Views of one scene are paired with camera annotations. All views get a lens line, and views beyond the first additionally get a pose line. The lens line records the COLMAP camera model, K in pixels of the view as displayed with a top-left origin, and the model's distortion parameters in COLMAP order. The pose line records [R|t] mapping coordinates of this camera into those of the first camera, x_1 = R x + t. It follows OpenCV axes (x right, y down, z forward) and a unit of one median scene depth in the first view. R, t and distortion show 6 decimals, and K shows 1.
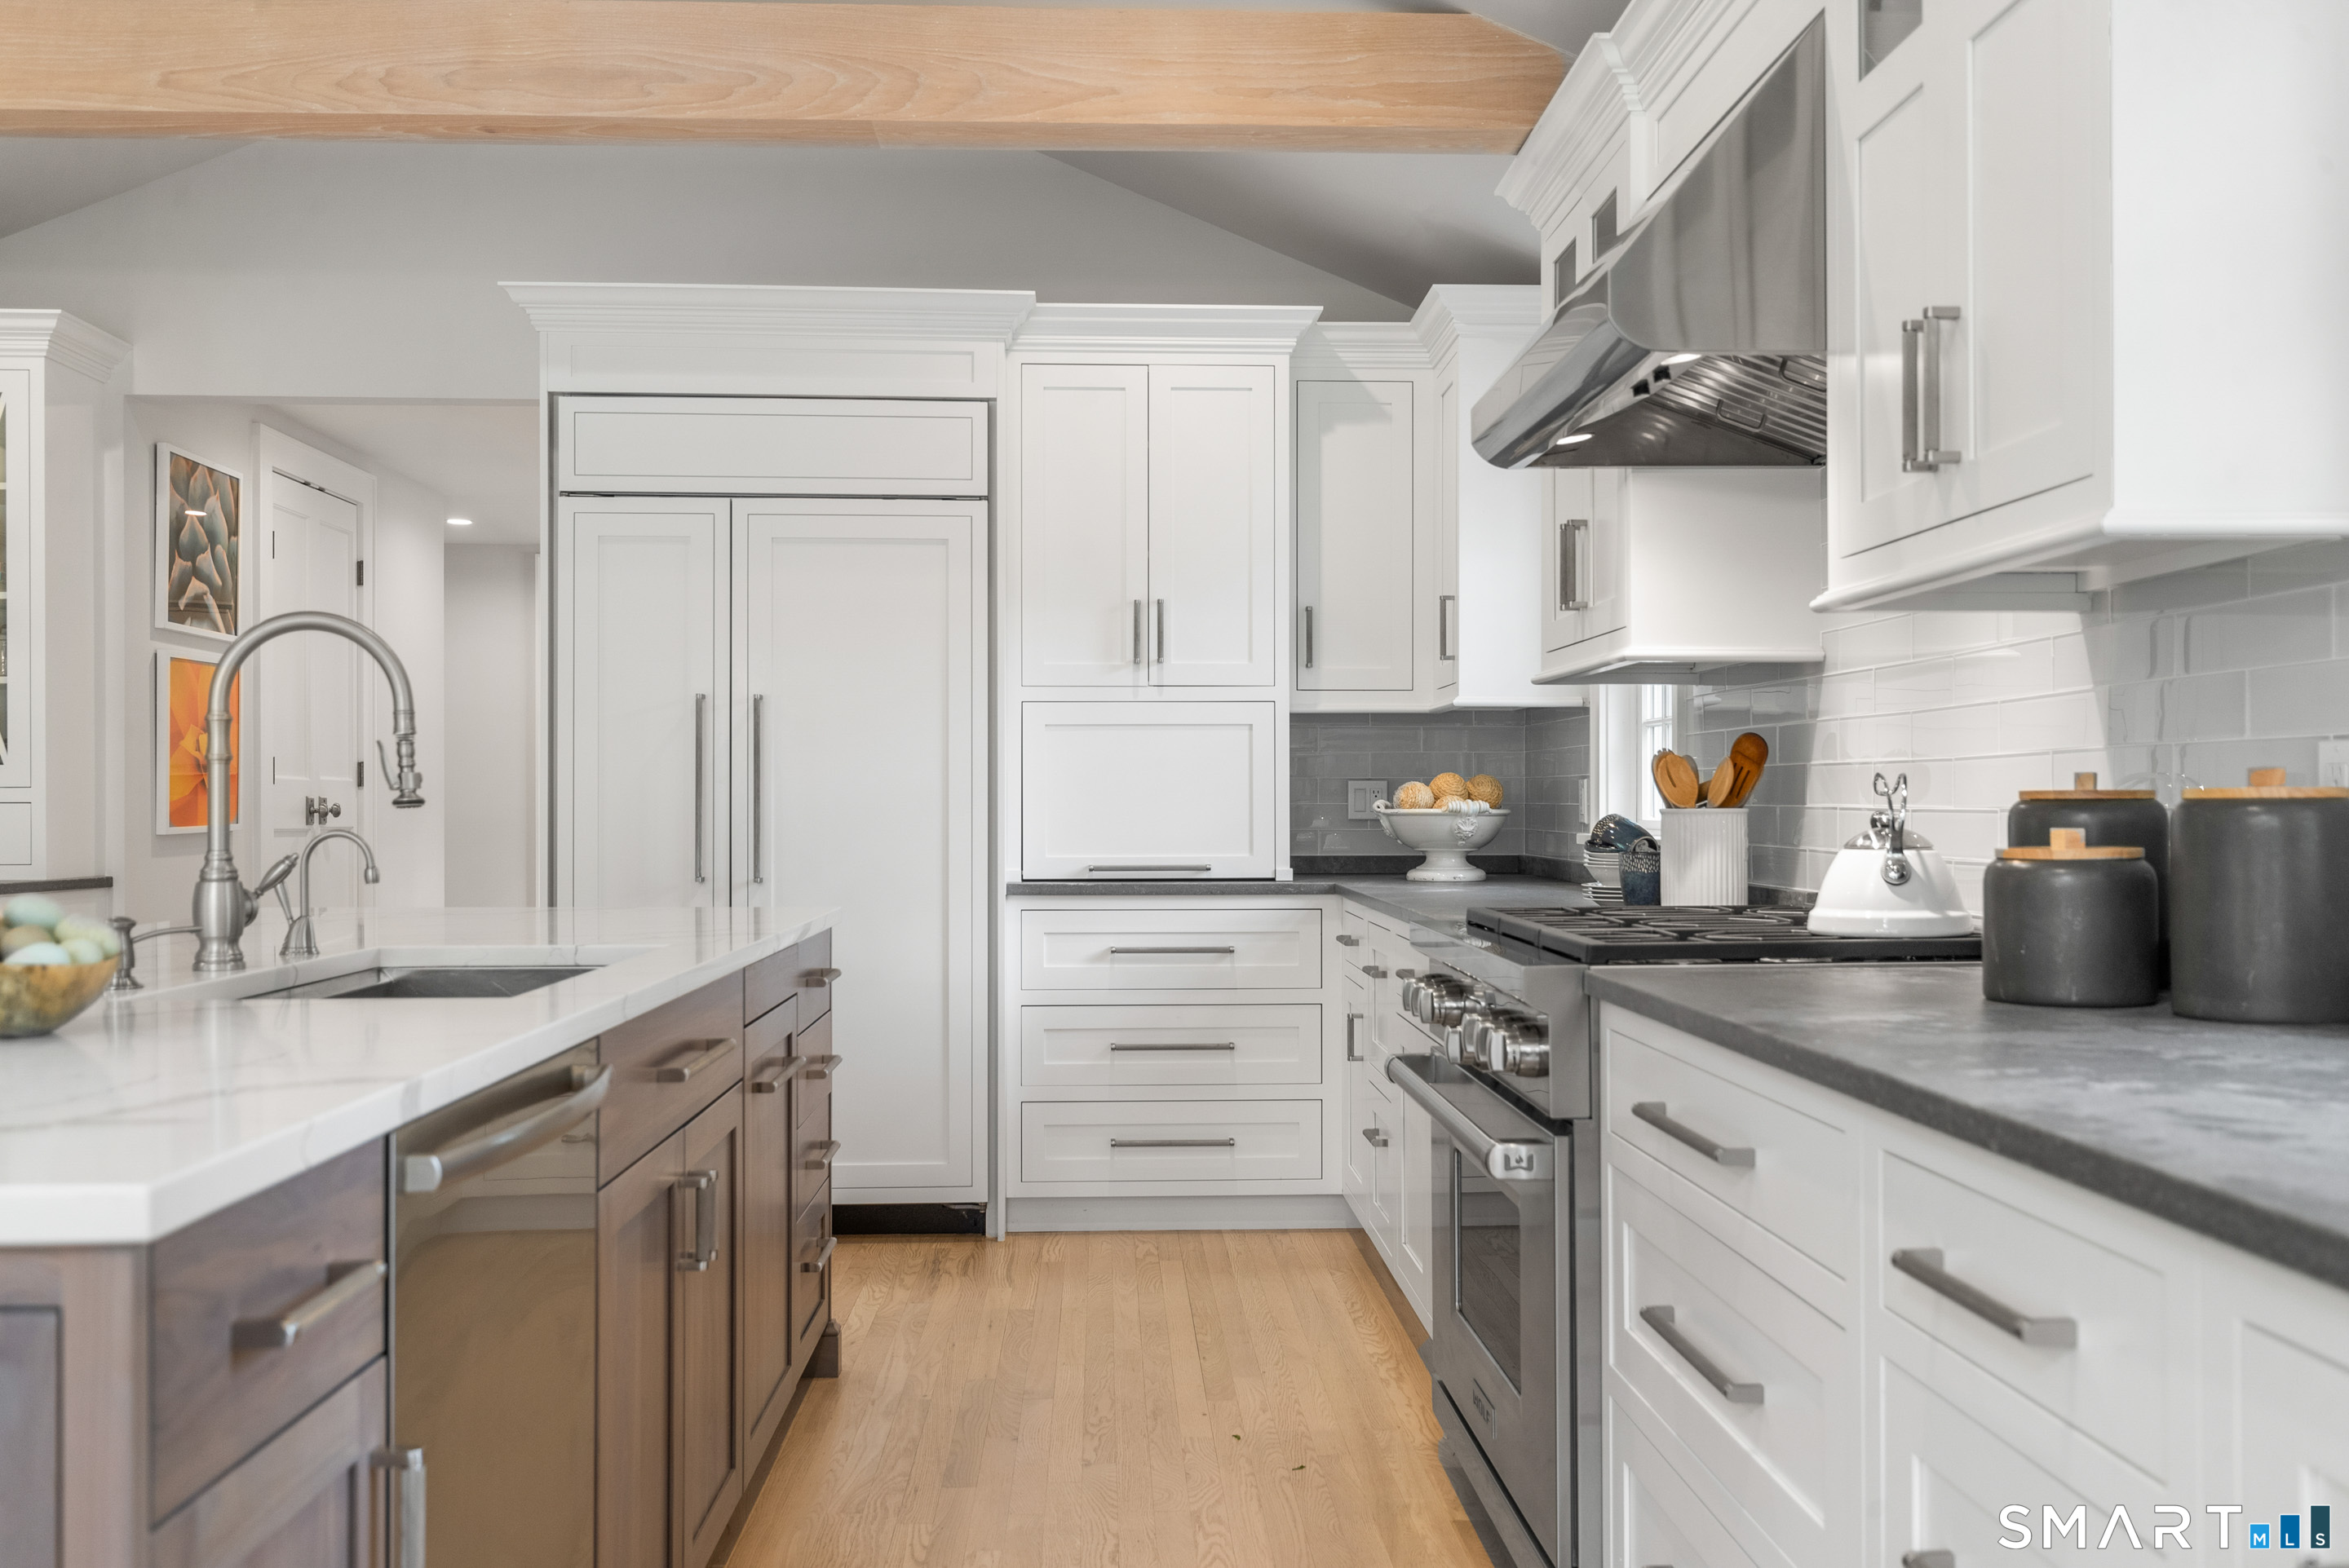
lens RADIAL K [[2030.7, 0, 1174.5], [0, 2030.7, 784.0], [0, 0, 1]] dist [0.011000, 0.000121]
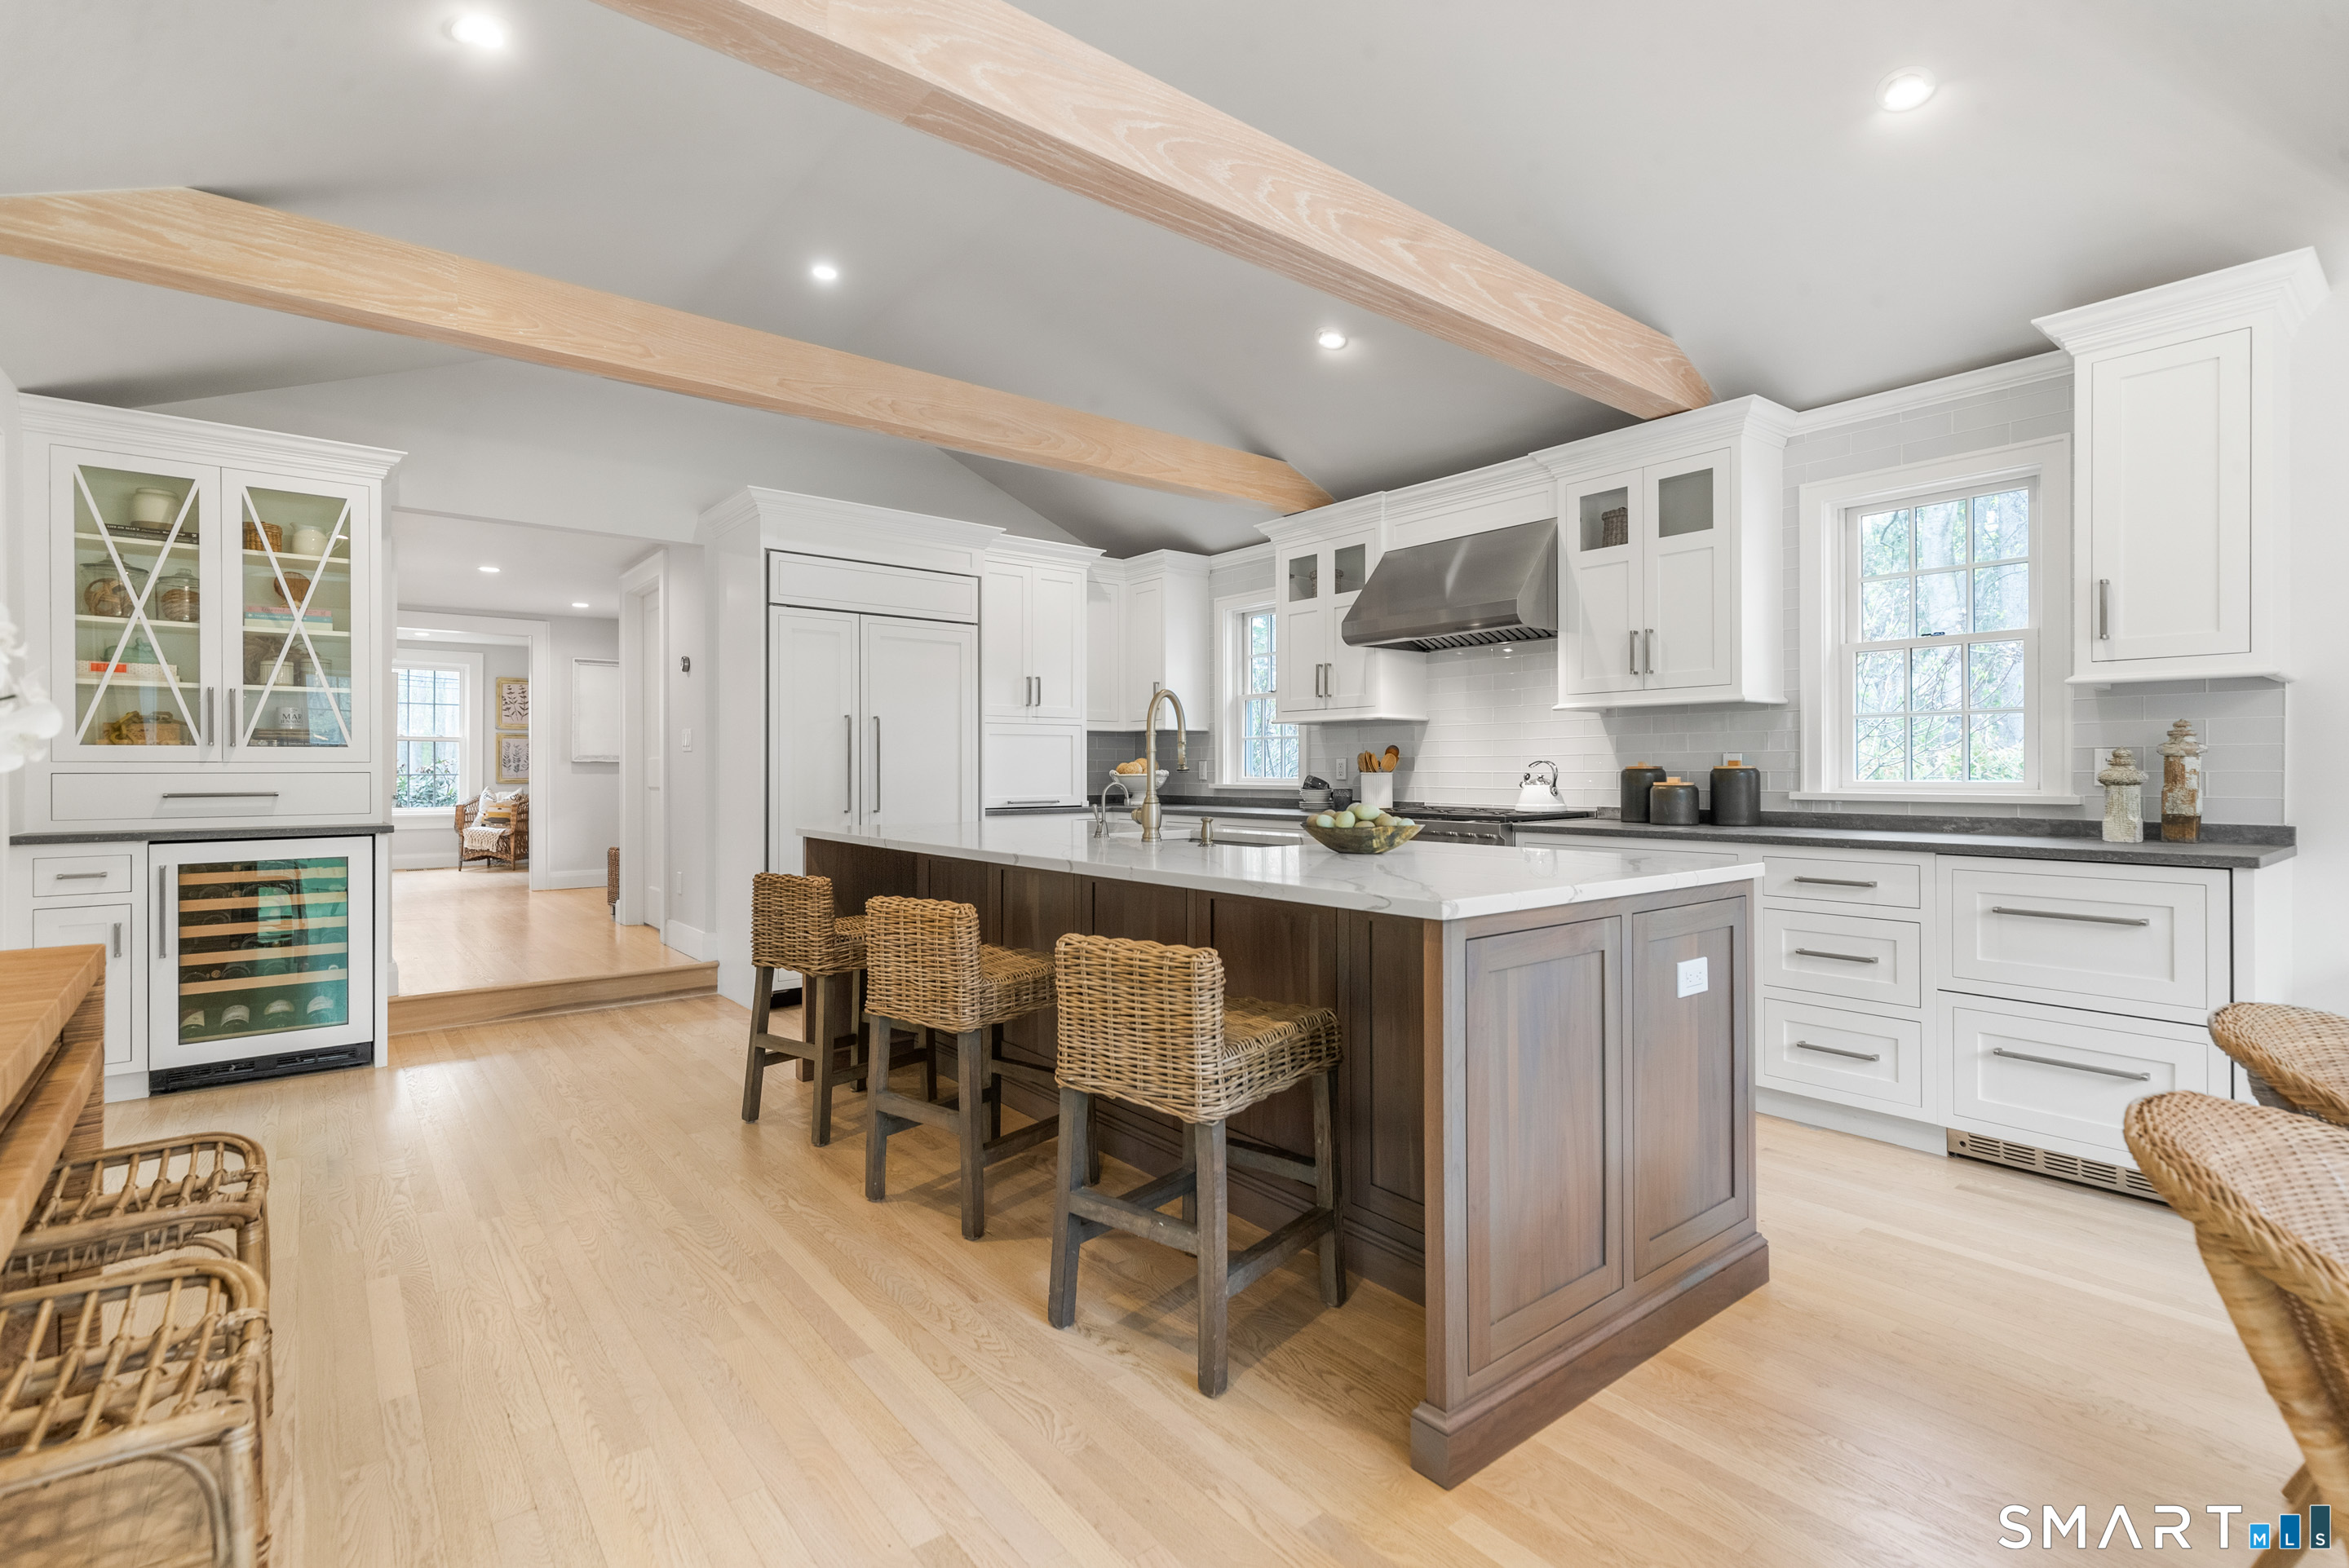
lens RADIAL K [[1092.1, 0, 1168.8], [0, 1092.1, 771.2], [0, 0, 1]] dist [0.005435, -0.000044]
pose [[0.800112, -0.001691, 0.599848, -0.870218], [-0.002865, 0.999974, 0.006642, 0.001213], [-0.599844, -0.007033, 0.800086, -0.013103]]
